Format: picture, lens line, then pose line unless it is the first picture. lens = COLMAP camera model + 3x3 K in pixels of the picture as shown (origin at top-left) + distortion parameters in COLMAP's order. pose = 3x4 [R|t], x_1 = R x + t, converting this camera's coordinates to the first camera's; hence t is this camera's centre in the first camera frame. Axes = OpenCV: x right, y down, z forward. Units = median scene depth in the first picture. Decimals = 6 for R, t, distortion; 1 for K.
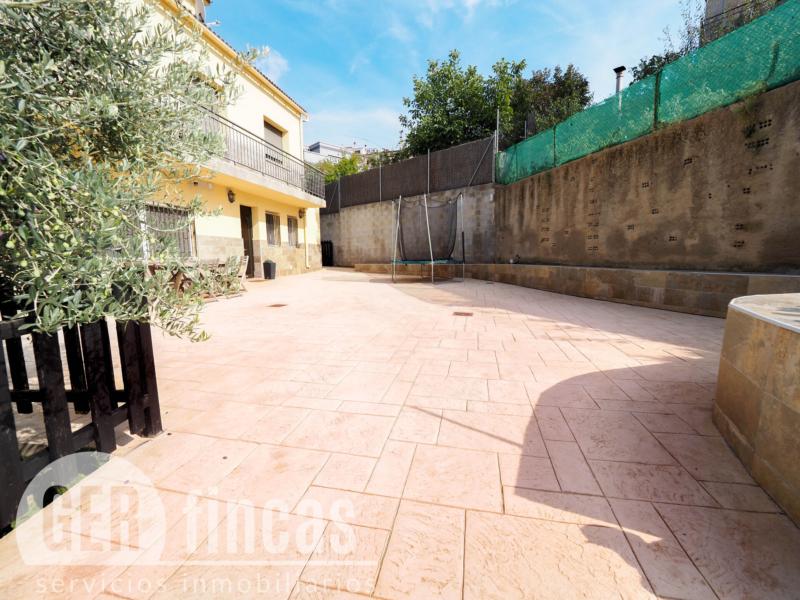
lens RADIAL K [[315.7, 0, 396.8], [0, 315.7, 298.6], [0, 0, 1]] dist [0.000318, -0.000371]
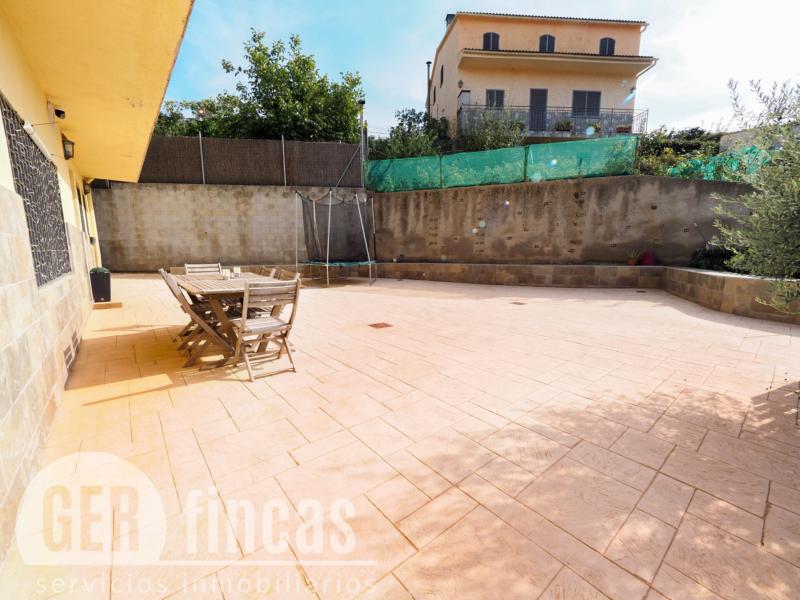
lens RADIAL K [[315.7, 0, 381.2], [0, 315.7, 294.9], [0, 0, 1]] dist [0.000318, -0.000371]
pose [[0.640210, -0.102087, 0.761387, -0.697316], [0.102625, 0.993612, 0.046932, -0.063818], [-0.761314, 0.048091, 0.646597, 0.366059]]
